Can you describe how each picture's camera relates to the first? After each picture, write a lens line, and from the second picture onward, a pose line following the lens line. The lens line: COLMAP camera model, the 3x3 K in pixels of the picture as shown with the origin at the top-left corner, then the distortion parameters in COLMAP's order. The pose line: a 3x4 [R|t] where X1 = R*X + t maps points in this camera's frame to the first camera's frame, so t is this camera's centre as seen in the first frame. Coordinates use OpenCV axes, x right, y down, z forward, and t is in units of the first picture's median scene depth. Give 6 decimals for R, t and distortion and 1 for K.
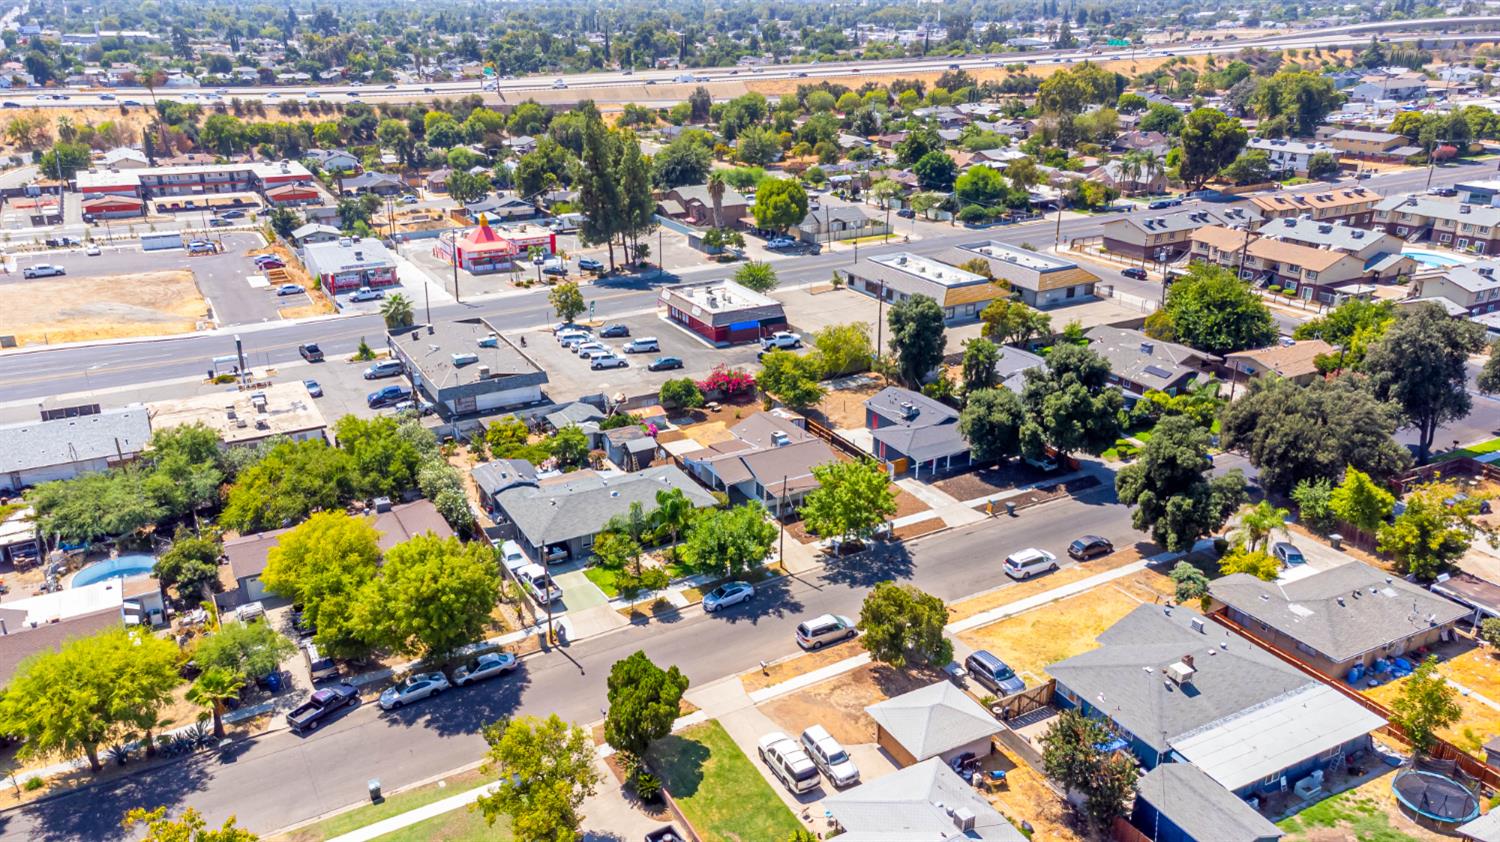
lens RADIAL K [[1125.0, 0, 750.0], [0, 1125.0, 421.0], [0, 0, 1]] dist [0.006204, 0.148022]
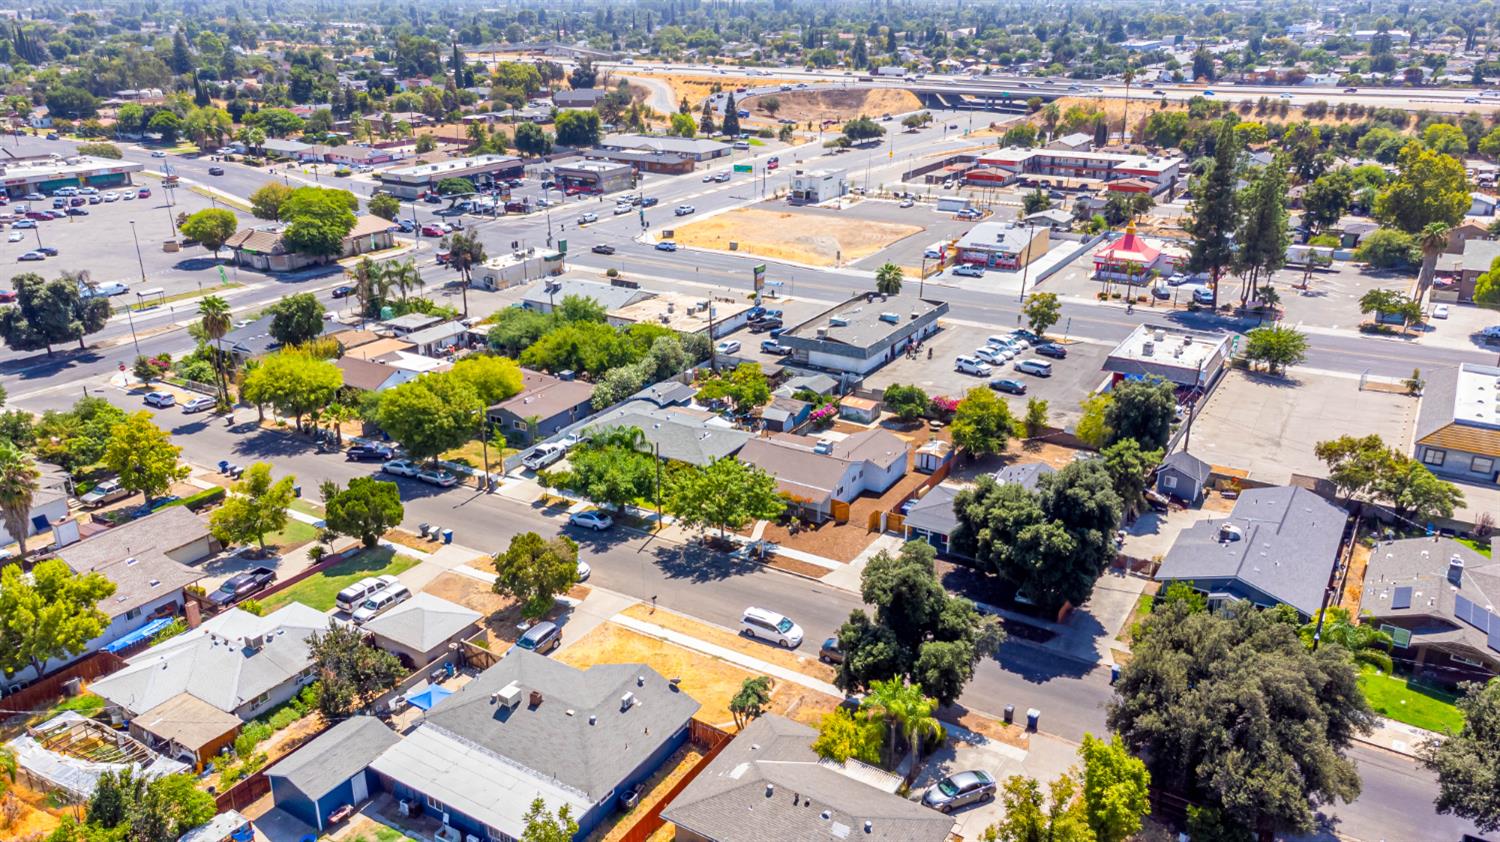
lens RADIAL K [[1125.0, 0, 750.0], [0, 1125.0, 421.0], [0, 0, 1]] dist [0.006204, 0.148022]
pose [[0.492454, 0.314195, -0.811647, 0.471298], [-0.312163, 0.934280, 0.172266, -0.092883], [0.812430, 0.168533, 0.558170, 0.225998]]
